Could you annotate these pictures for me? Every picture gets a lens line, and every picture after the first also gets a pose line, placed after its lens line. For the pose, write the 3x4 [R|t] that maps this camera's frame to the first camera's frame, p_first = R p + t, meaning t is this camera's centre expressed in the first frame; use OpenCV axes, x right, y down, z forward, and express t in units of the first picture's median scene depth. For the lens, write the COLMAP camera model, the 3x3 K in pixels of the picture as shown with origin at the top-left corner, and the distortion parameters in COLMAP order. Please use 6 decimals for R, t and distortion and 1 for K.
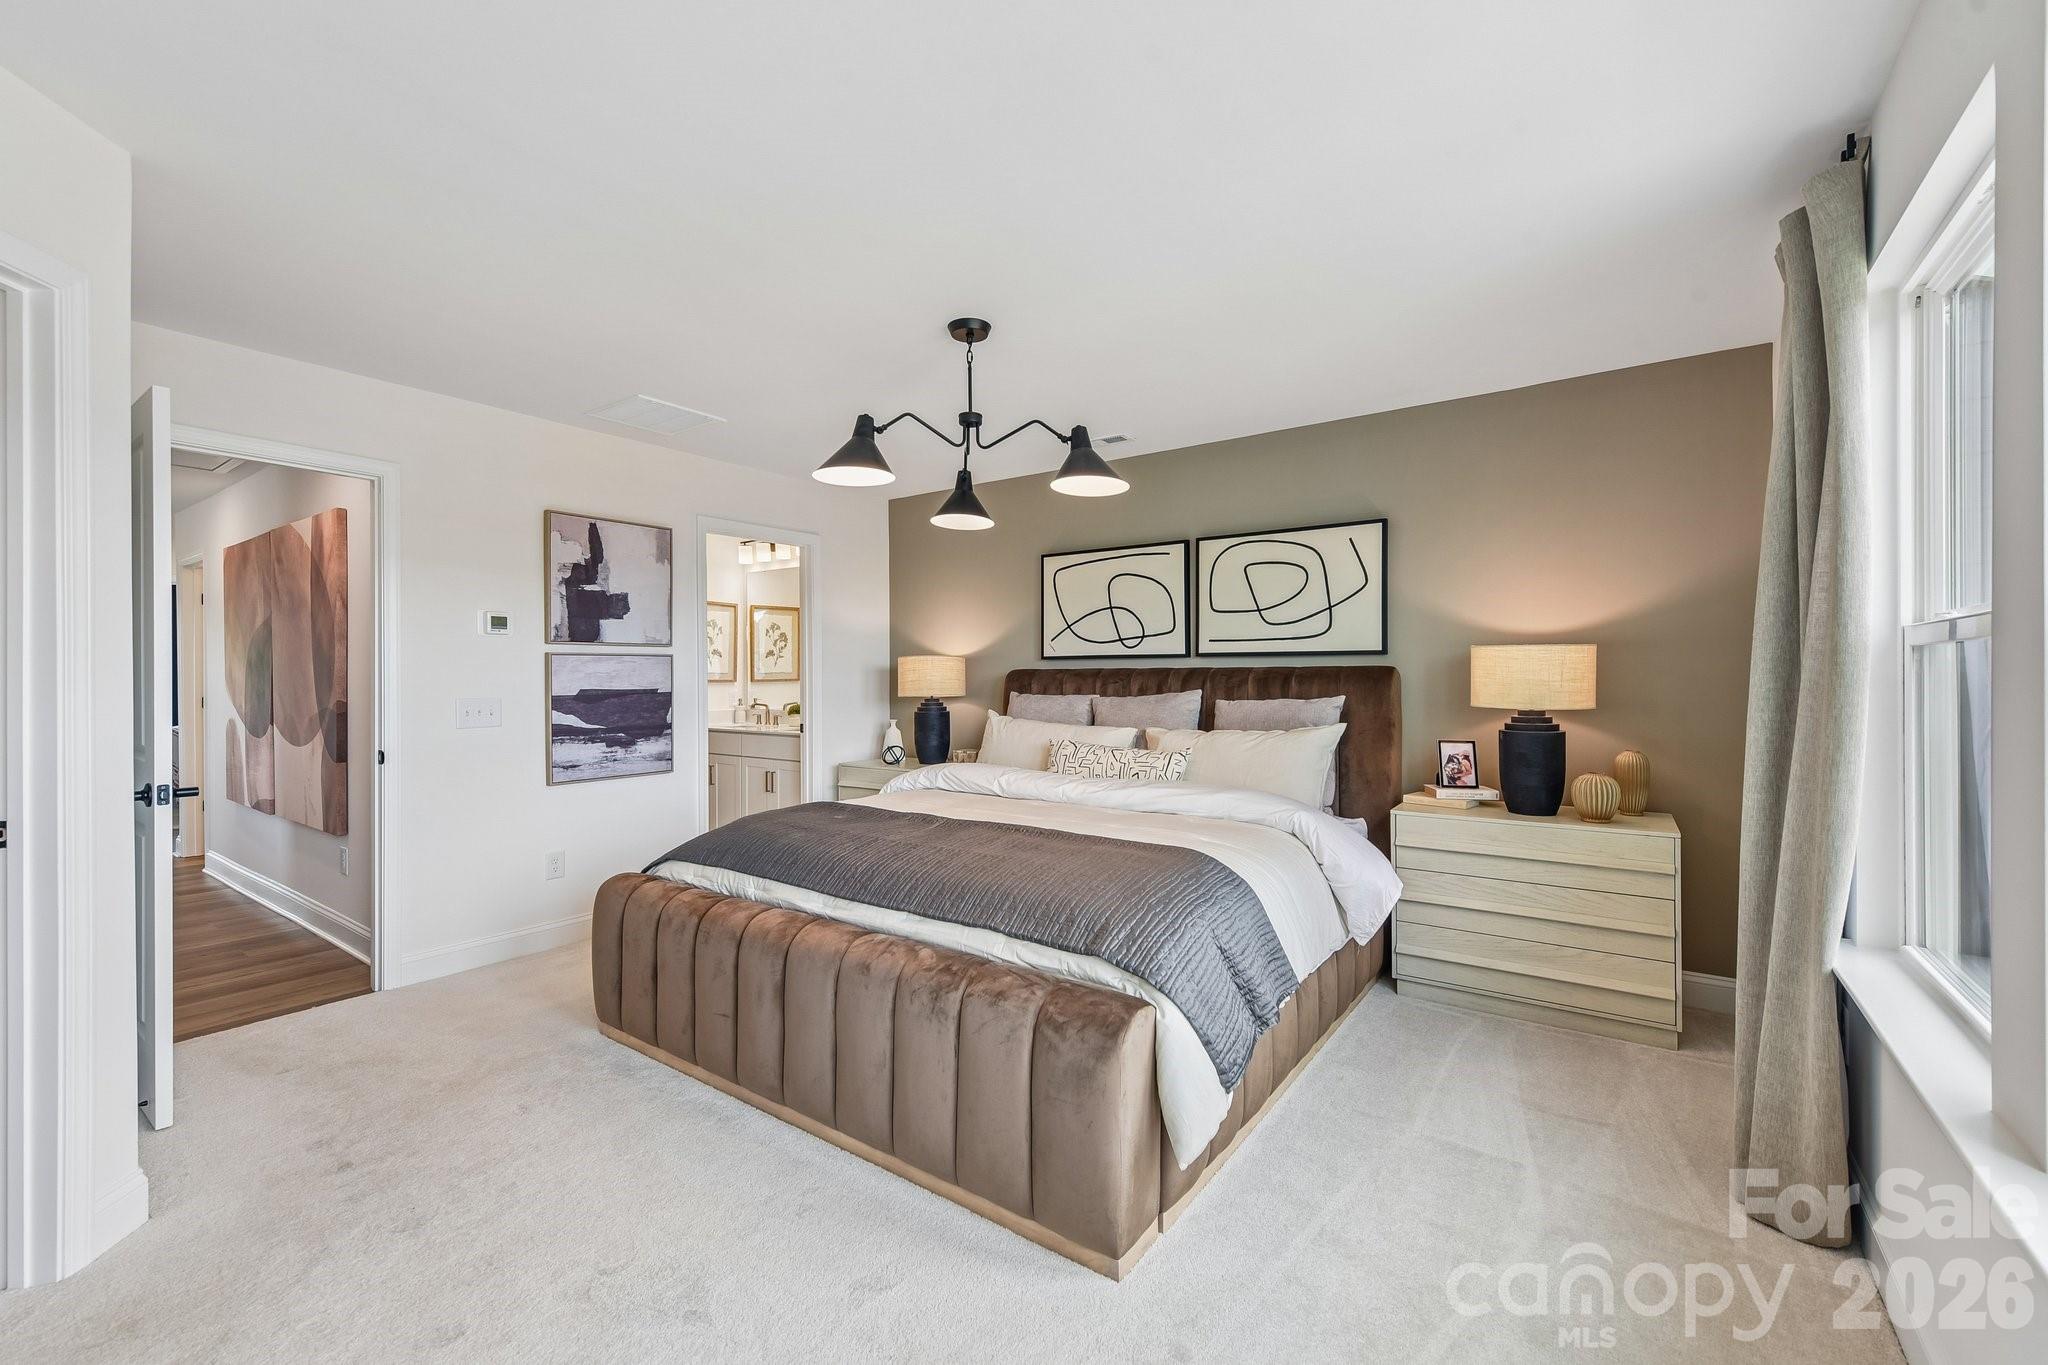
lens RADIAL K [[822.1, 0, 1023.5], [0, 822.1, 678.9], [0, 0, 1]] dist [0.000697, -0.000567]
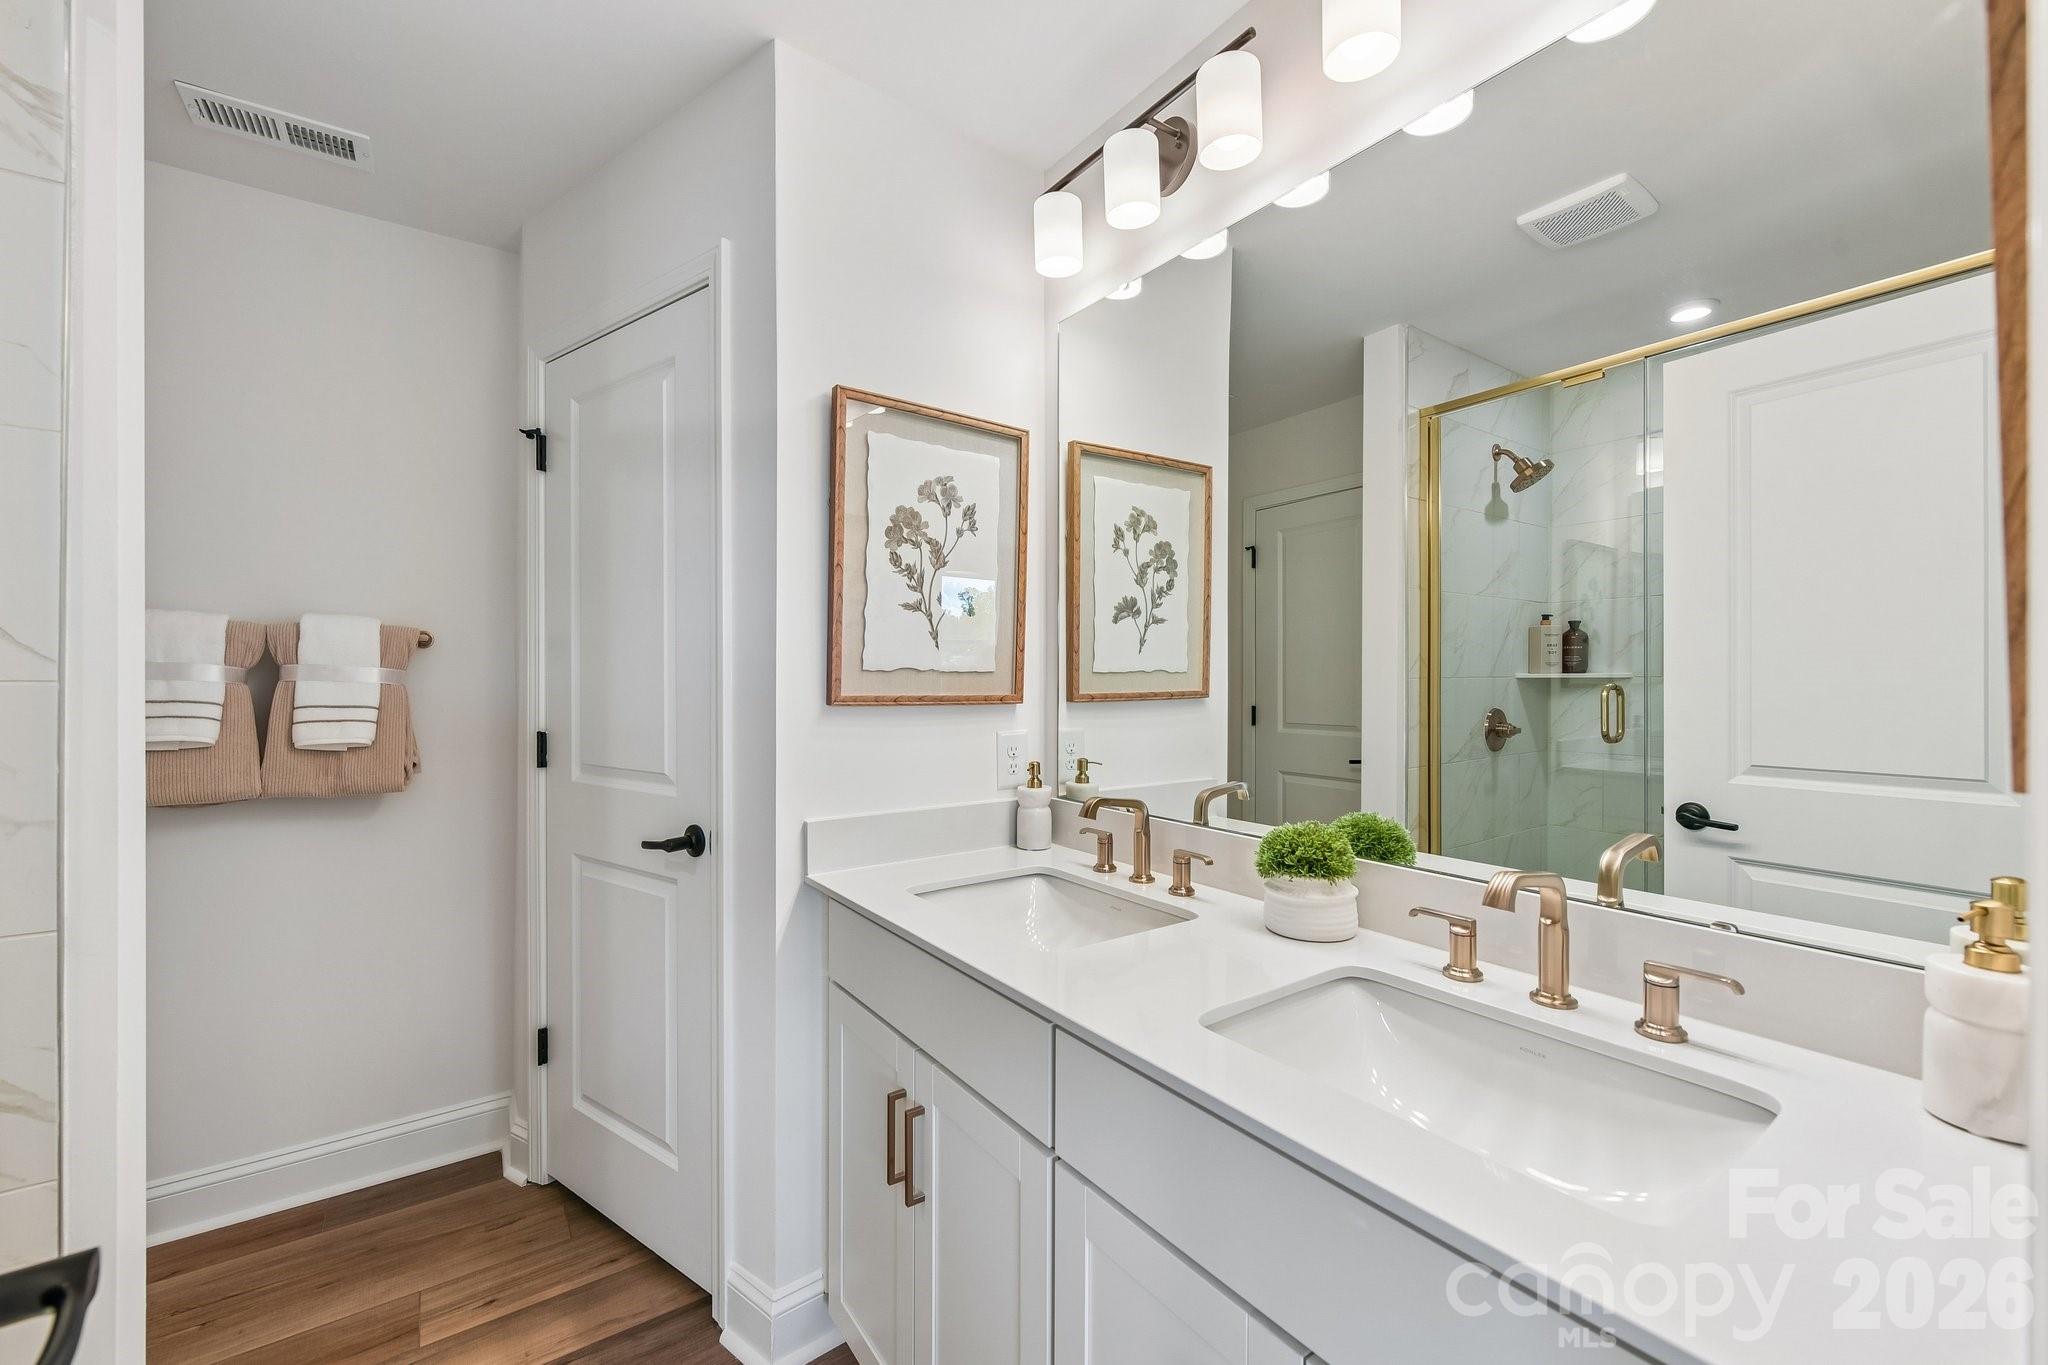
lens RADIAL K [[820.9, 0, 1035.0], [0, 820.9, 686.8], [0, 0, 1]] dist [0.002456, -0.000499]
pose [[0.951709, 0.010537, -0.306822, -0.252894], [-0.011162, 0.999938, -0.000283, -0.001346], [0.306800, 0.003694, 0.951767, 0.716857]]
